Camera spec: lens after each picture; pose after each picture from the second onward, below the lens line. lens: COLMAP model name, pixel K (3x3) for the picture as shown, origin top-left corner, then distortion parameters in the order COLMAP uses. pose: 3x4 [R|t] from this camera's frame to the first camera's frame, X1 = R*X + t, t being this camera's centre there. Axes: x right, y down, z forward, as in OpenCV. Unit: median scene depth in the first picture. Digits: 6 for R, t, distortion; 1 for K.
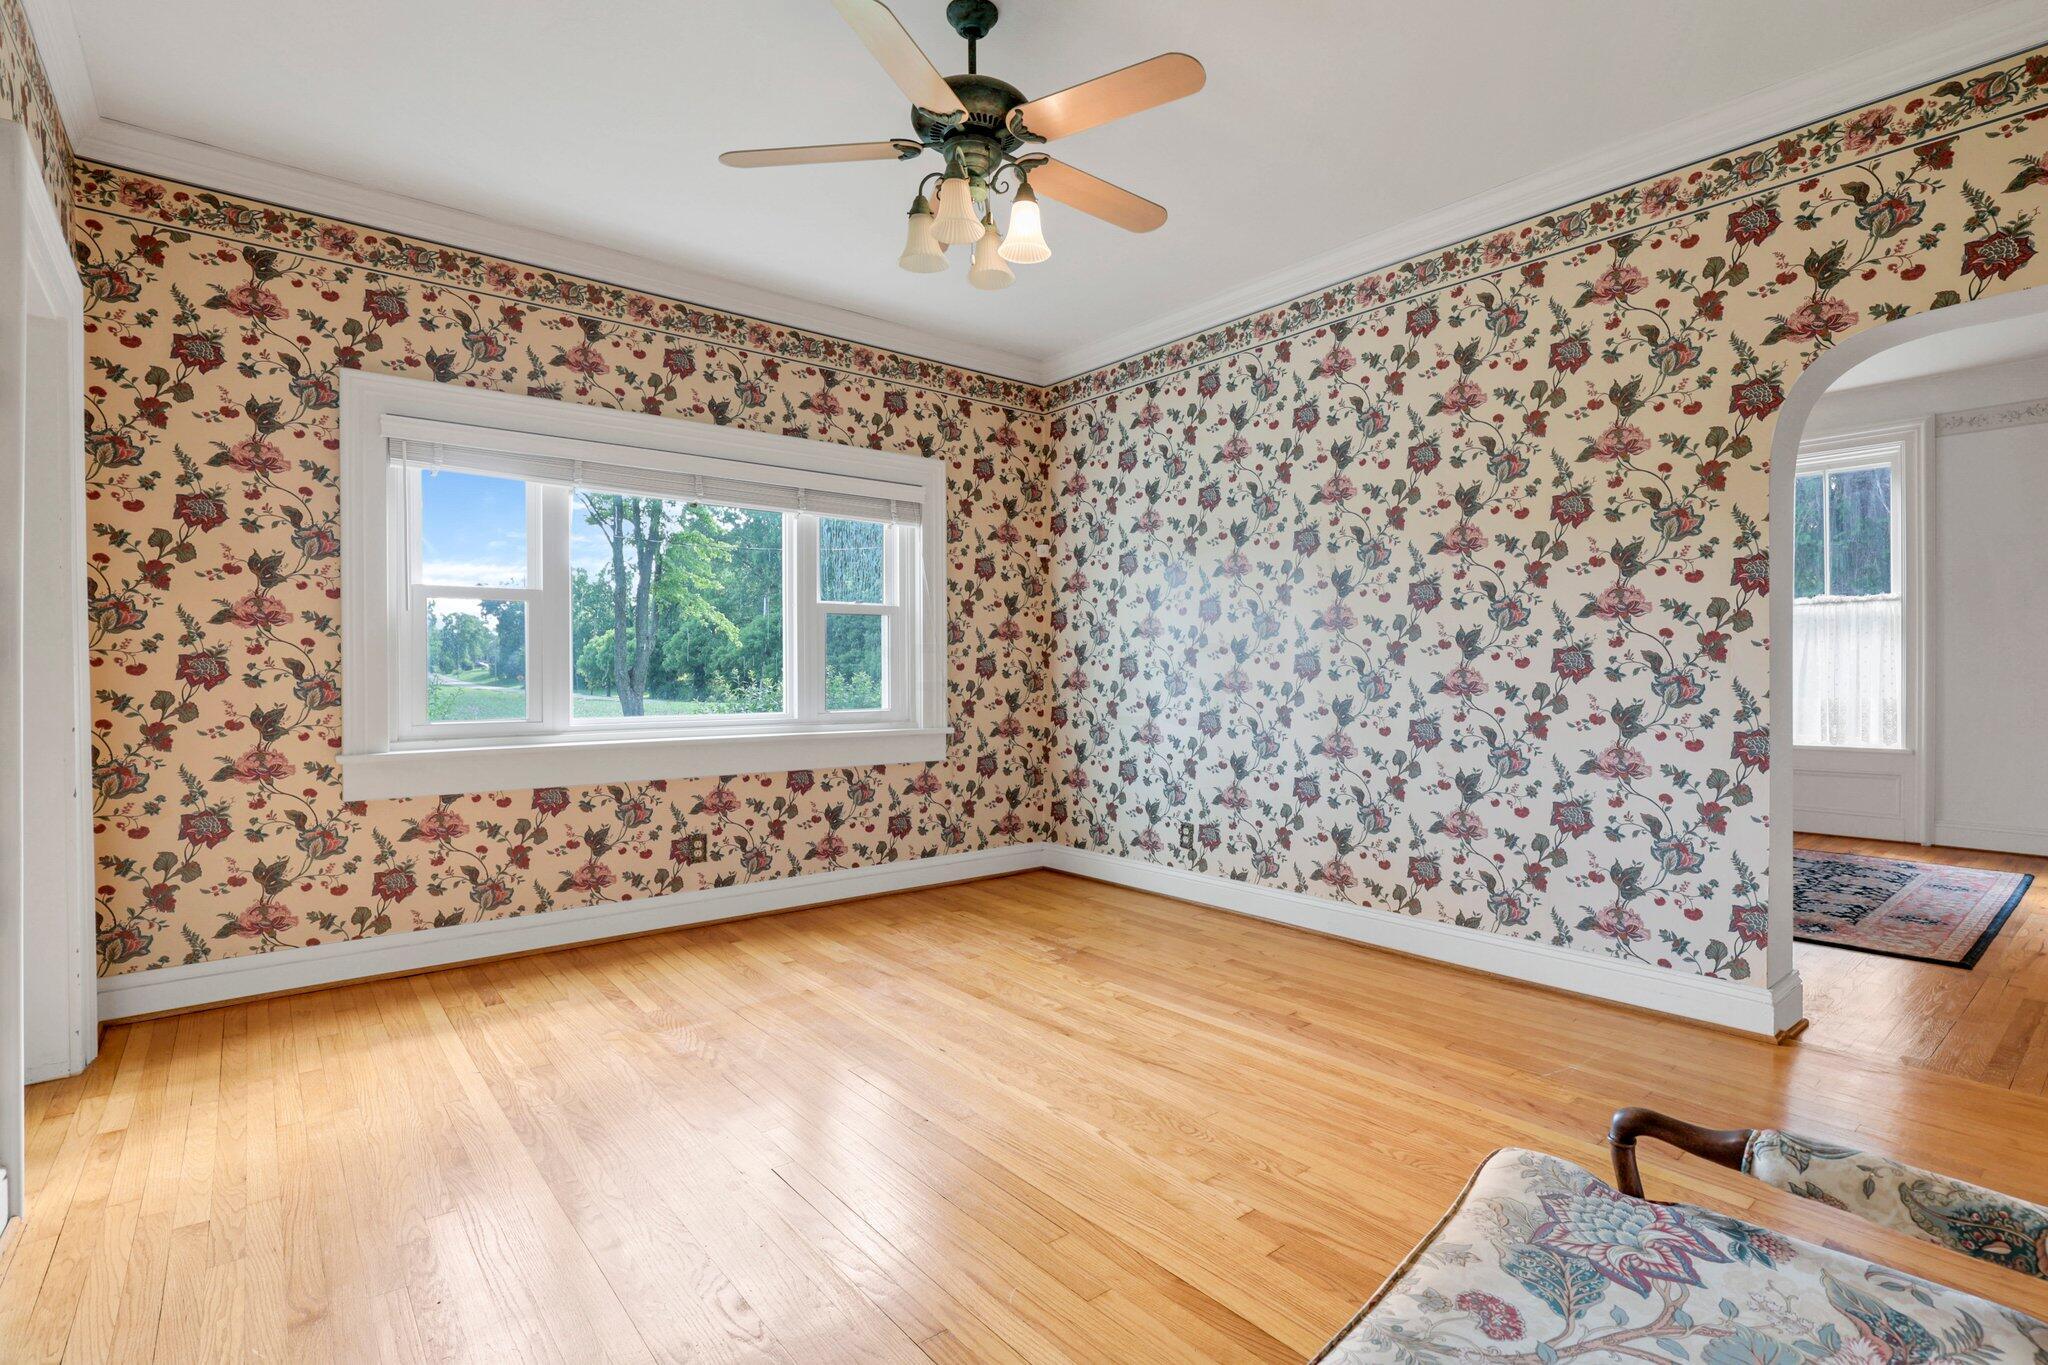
lens RADIAL K [[993.1, 0, 1013.5], [0, 993.1, 682.1], [0, 0, 1]] dist [-0.027877, 0.007517]
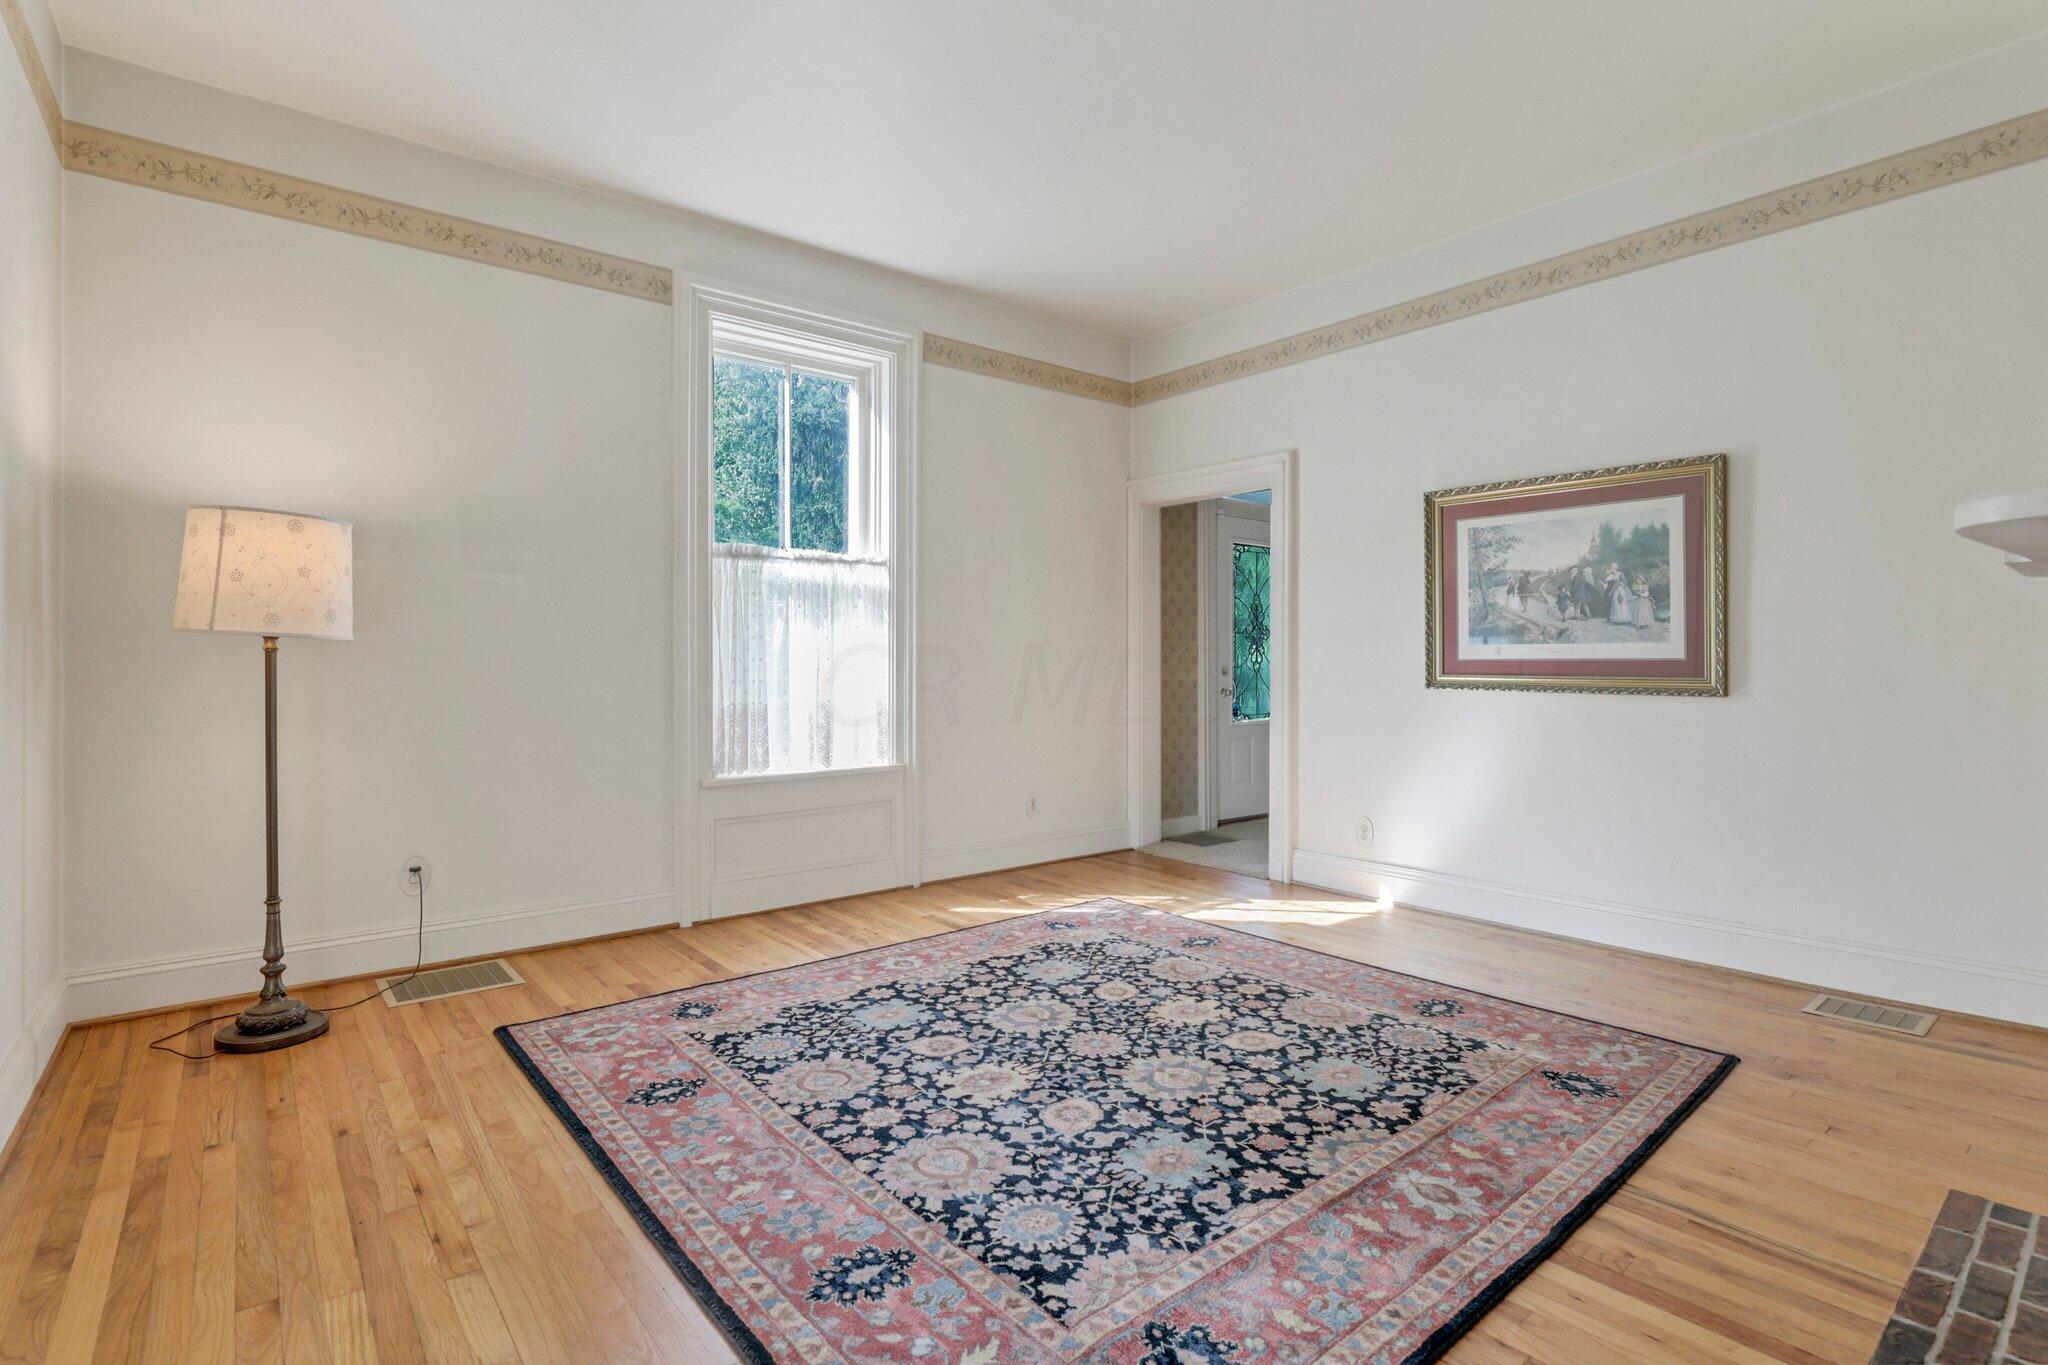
lens RADIAL K [[993.1, 0, 1027.4], [0, 993.1, 676.6], [0, 0, 1]] dist [-0.027877, 0.007517]
pose [[-0.012629, -0.011112, 0.999859, 0.148800], [0.009405, 0.999893, 0.011231, -0.006465], [-0.999876, 0.009546, -0.012523, 0.898632]]
